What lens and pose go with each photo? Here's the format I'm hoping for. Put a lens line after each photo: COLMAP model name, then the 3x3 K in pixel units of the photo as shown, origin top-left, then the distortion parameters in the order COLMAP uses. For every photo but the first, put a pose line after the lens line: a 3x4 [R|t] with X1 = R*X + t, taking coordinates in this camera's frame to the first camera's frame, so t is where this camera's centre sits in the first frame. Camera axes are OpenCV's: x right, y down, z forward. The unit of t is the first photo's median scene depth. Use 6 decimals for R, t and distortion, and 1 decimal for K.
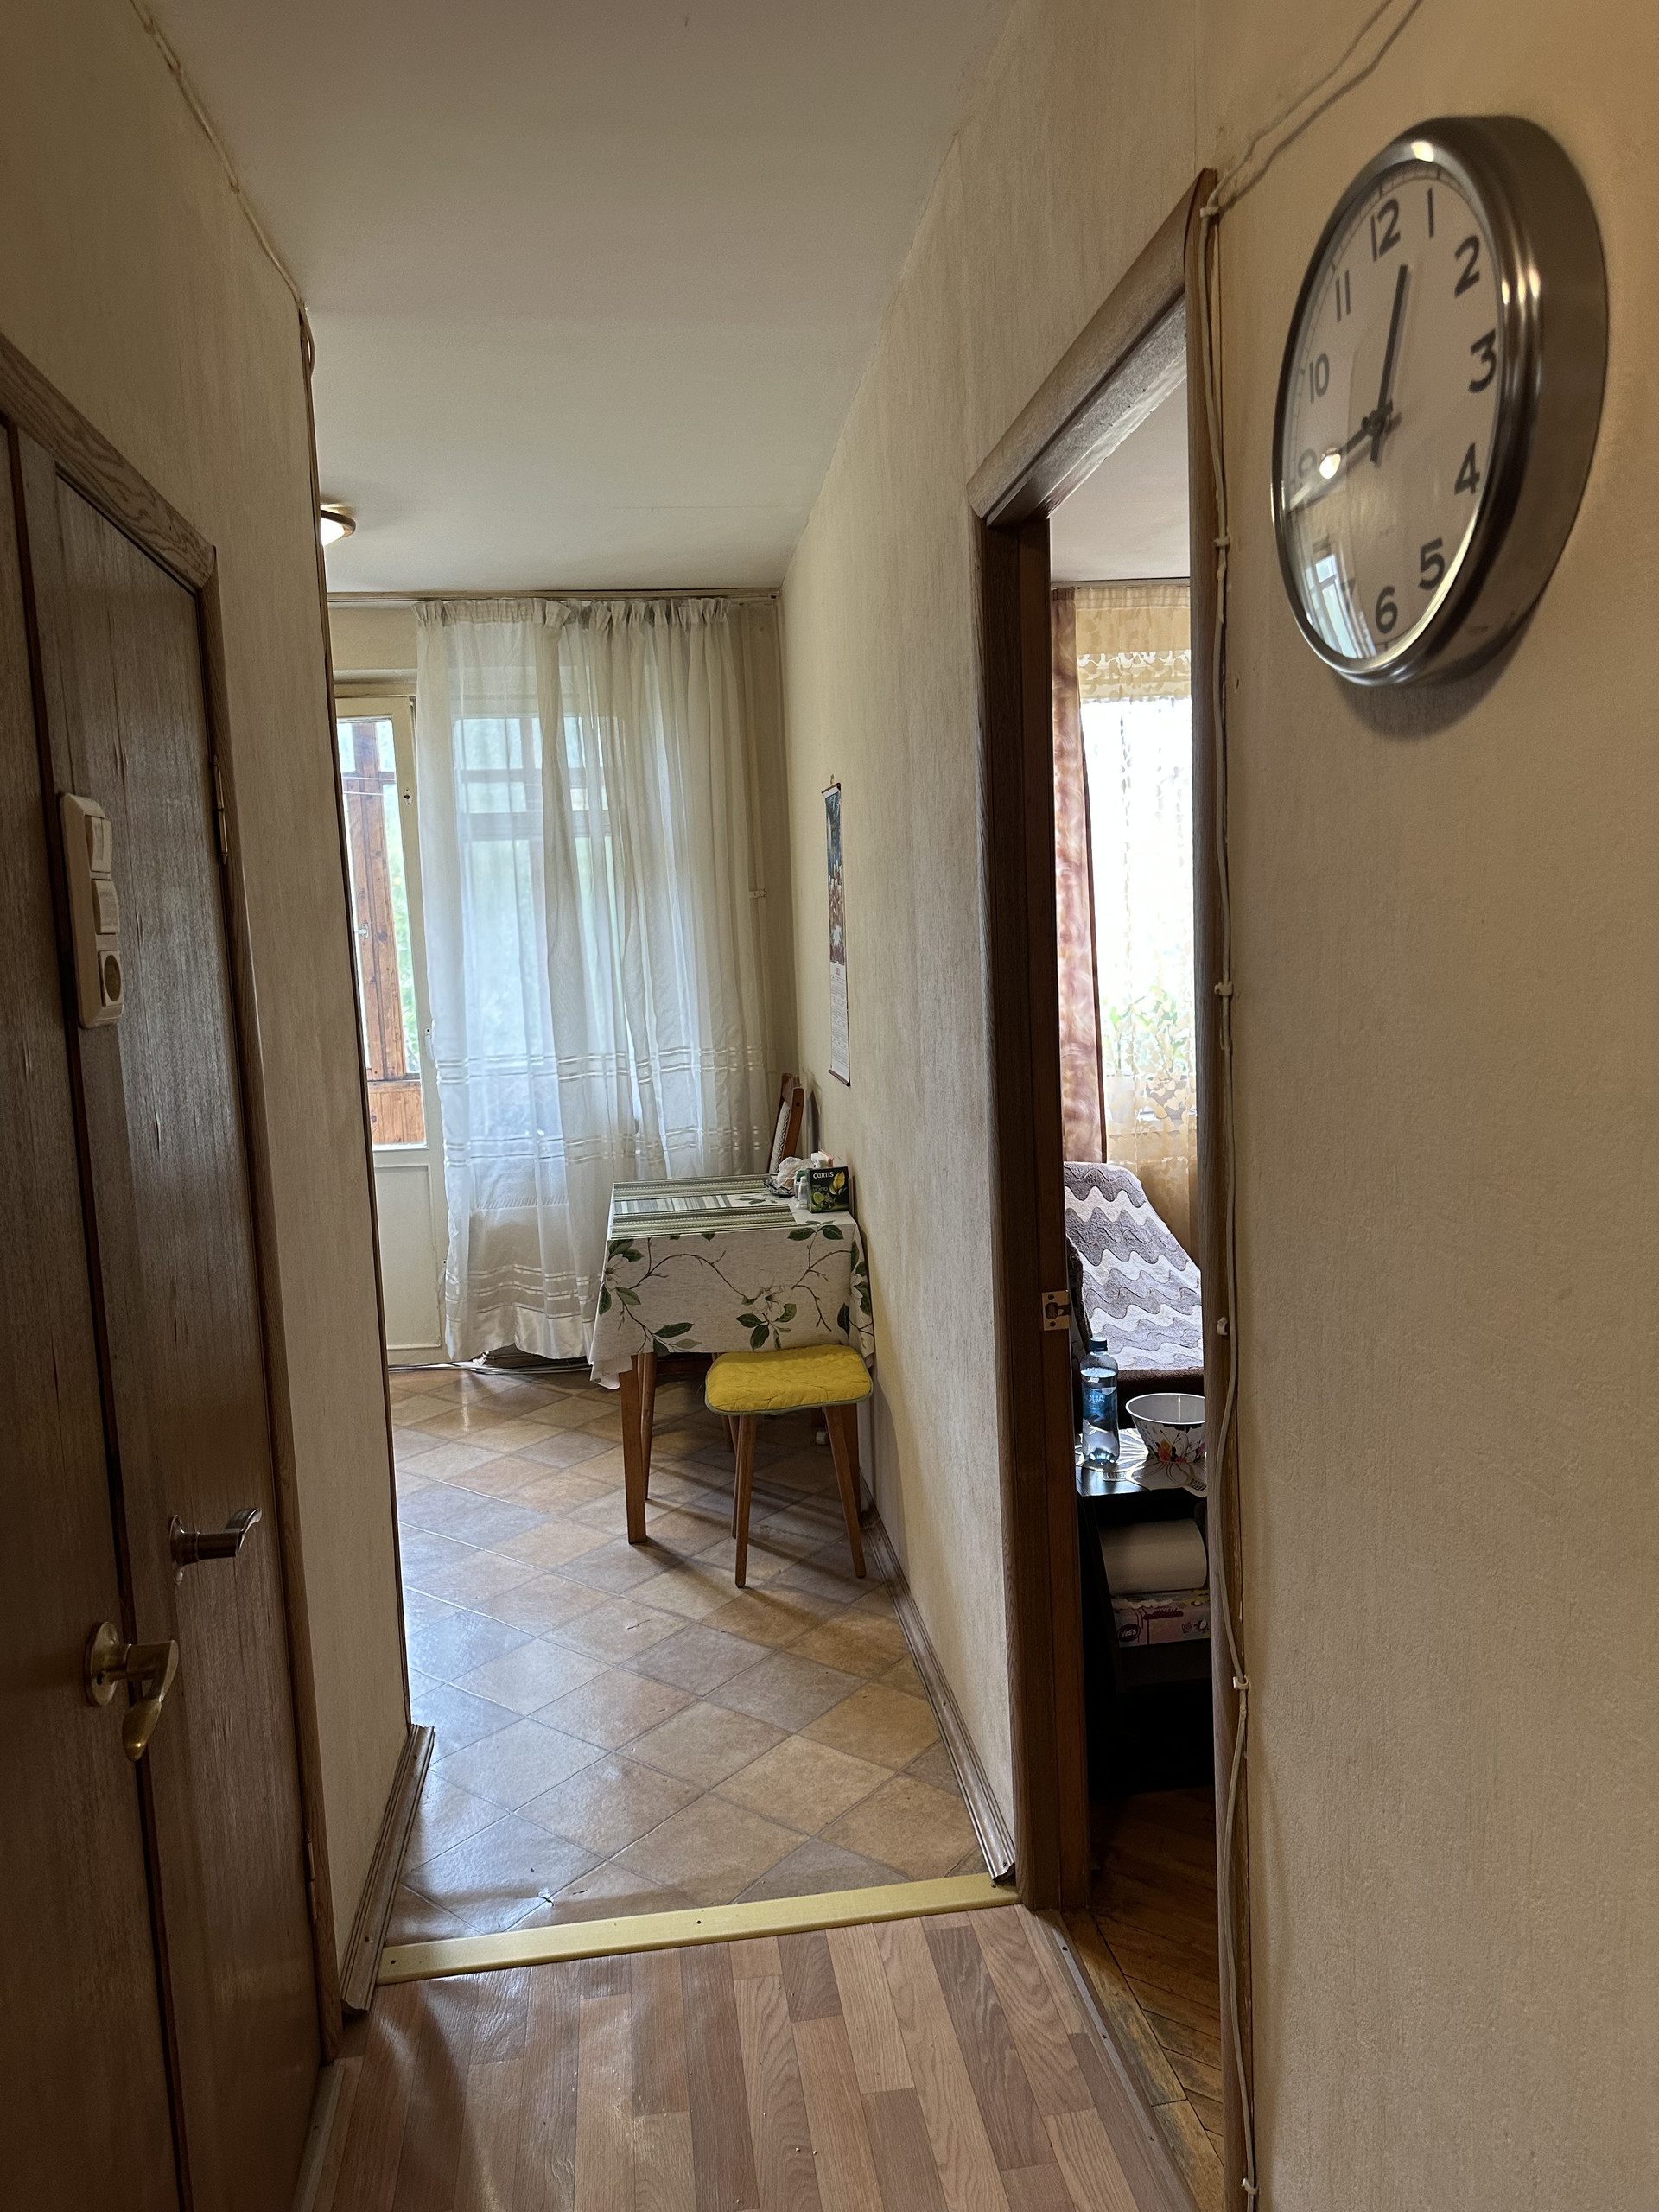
lens RADIAL K [[1539.1, 0, 832.2], [0, 1539.1, 1124.3], [0, 0, 1]] dist [0.072799, -0.095818]
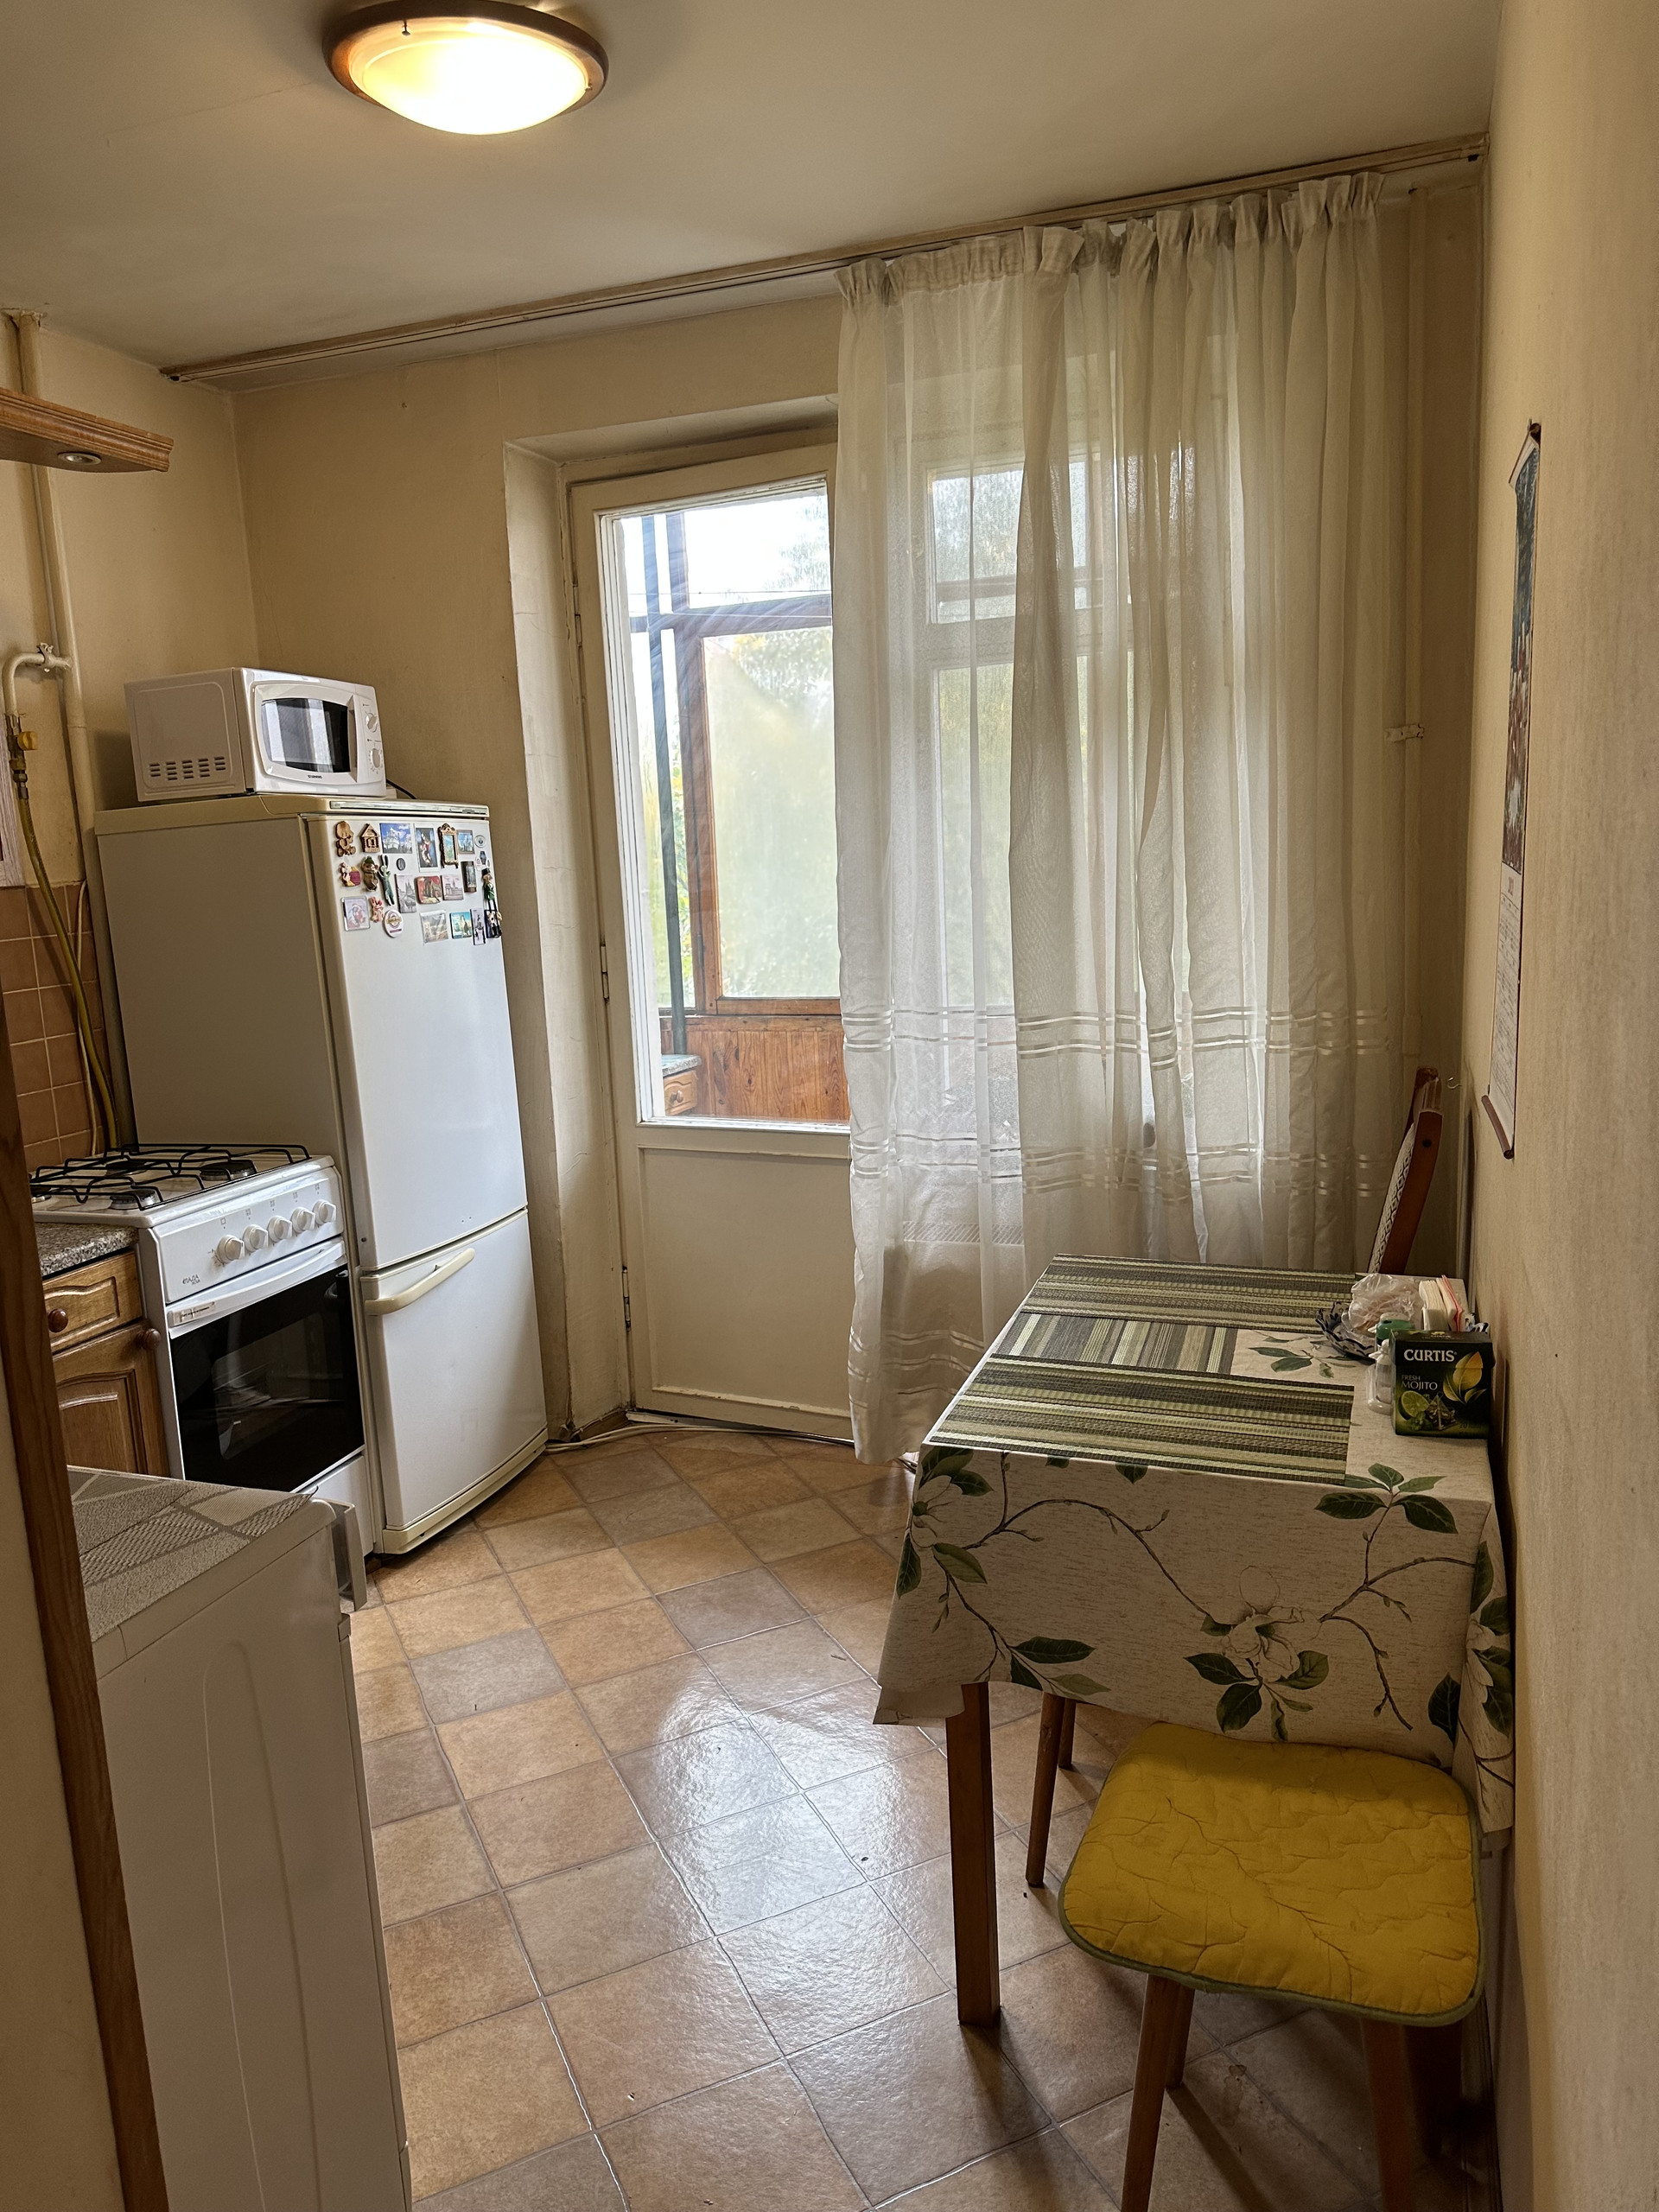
lens RADIAL K [[1539.1, 0, 827.8], [0, 1539.1, 1100.5], [0, 0, 1]] dist [0.072799, -0.095818]
pose [[0.893982, 0.078189, -0.441229, 0.030137], [-0.053147, 0.996210, 0.068855, -0.058653], [0.444940, -0.038105, 0.894749, 0.512995]]
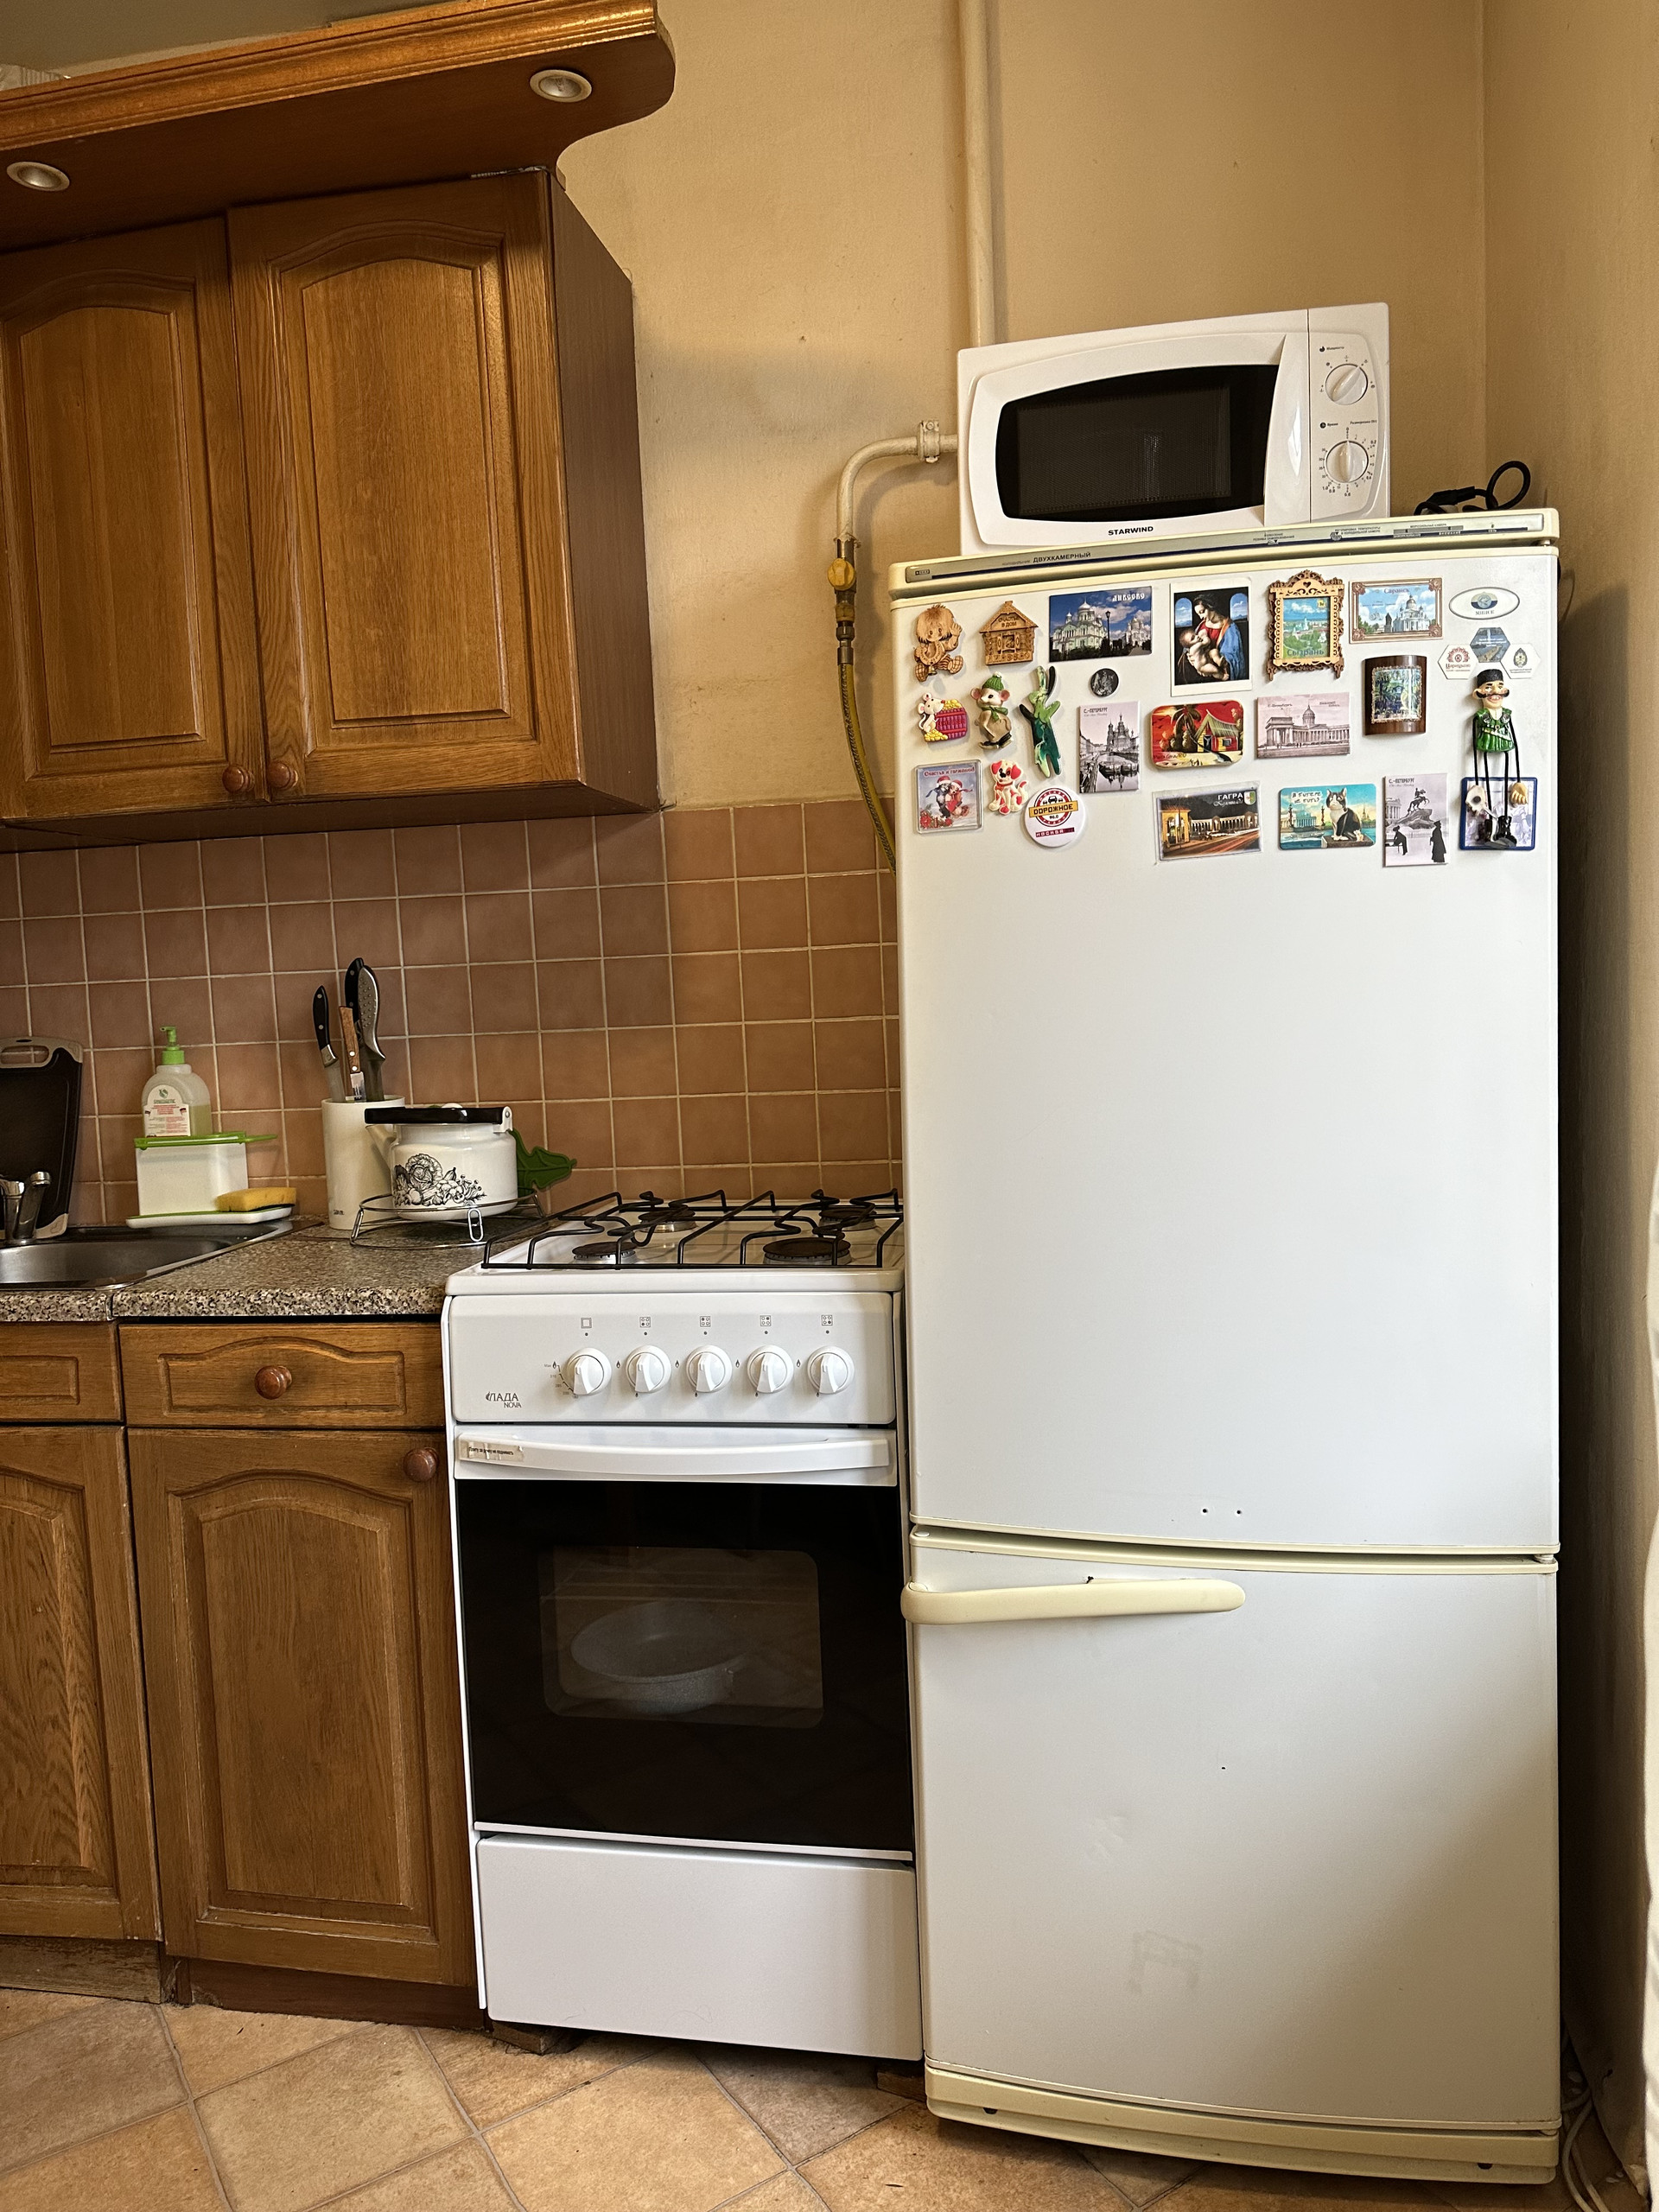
lens RADIAL K [[1539.1, 0, 830.4], [0, 1539.1, 1095.1], [0, 0, 1]] dist [0.072799, -0.095818]
pose [[-0.320138, 0.132452, -0.938066, -0.158554], [-0.064491, 0.984835, 0.161065, -0.072779], [0.945173, 0.112059, -0.306741, 1.191918]]
